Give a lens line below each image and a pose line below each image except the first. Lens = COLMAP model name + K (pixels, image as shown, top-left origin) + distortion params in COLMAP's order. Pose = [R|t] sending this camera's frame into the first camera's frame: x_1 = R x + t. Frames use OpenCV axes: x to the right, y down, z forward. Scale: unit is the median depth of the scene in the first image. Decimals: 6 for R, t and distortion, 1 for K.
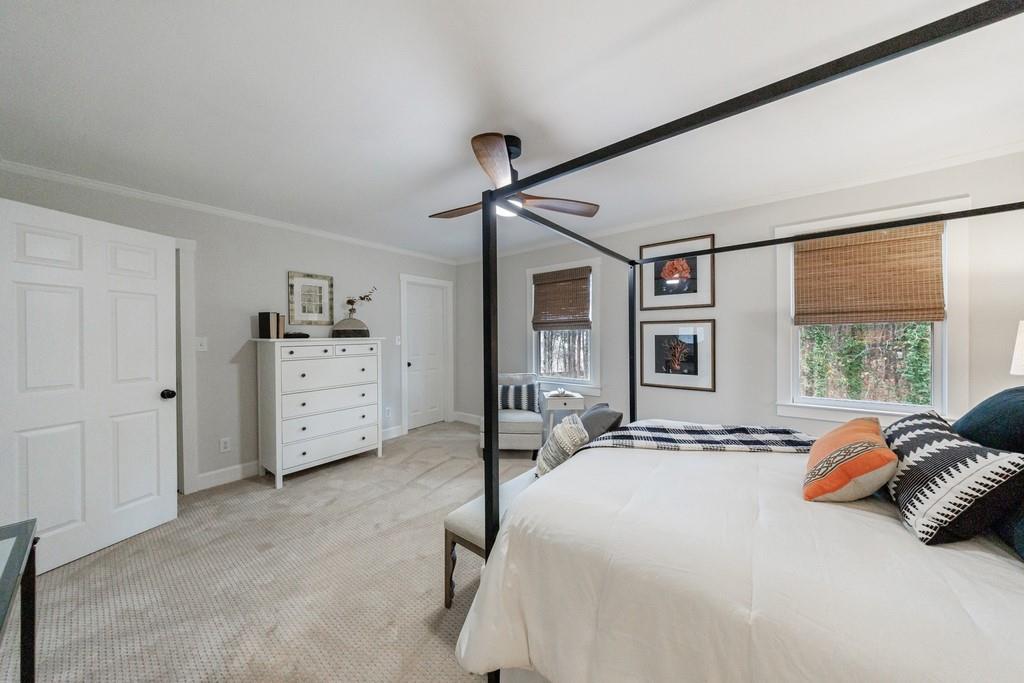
lens RADIAL K [[338.1, 0, 509.7], [0, 338.1, 339.3], [0, 0, 1]] dist [-0.005096, -0.000131]
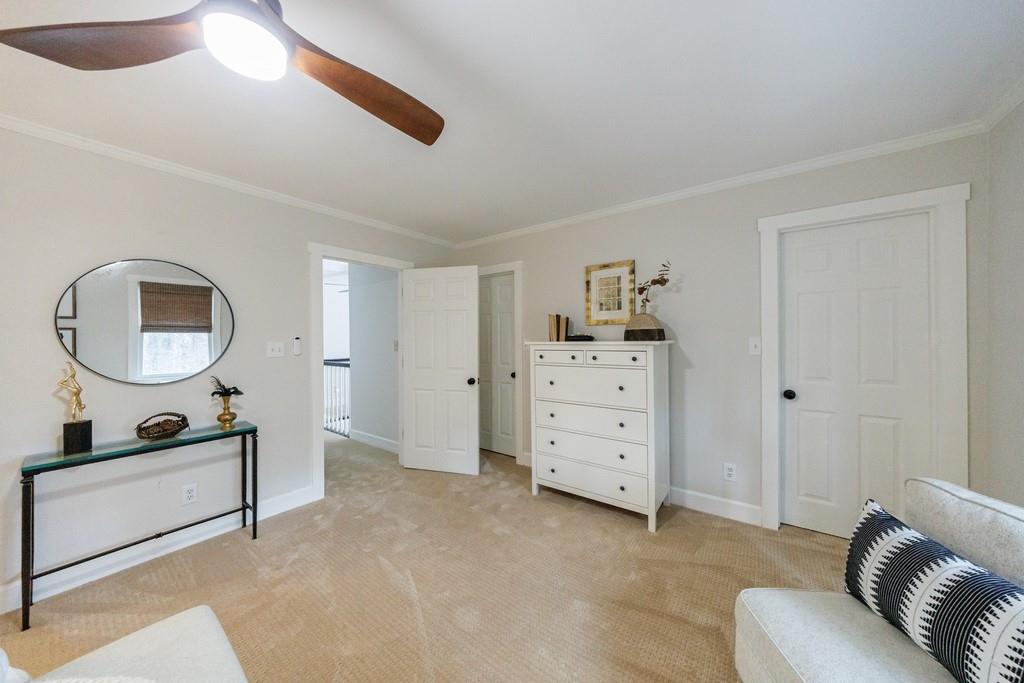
lens RADIAL K [[338.1, 0, 509.7], [0, 338.1, 339.3], [0, 0, 1]] dist [-0.005096, -0.000131]
pose [[0.037348, 0.010869, -0.999243, 0.238360], [-0.002730, 0.999938, 0.010774, -0.015577], [0.999299, 0.002325, 0.037375, 0.741947]]
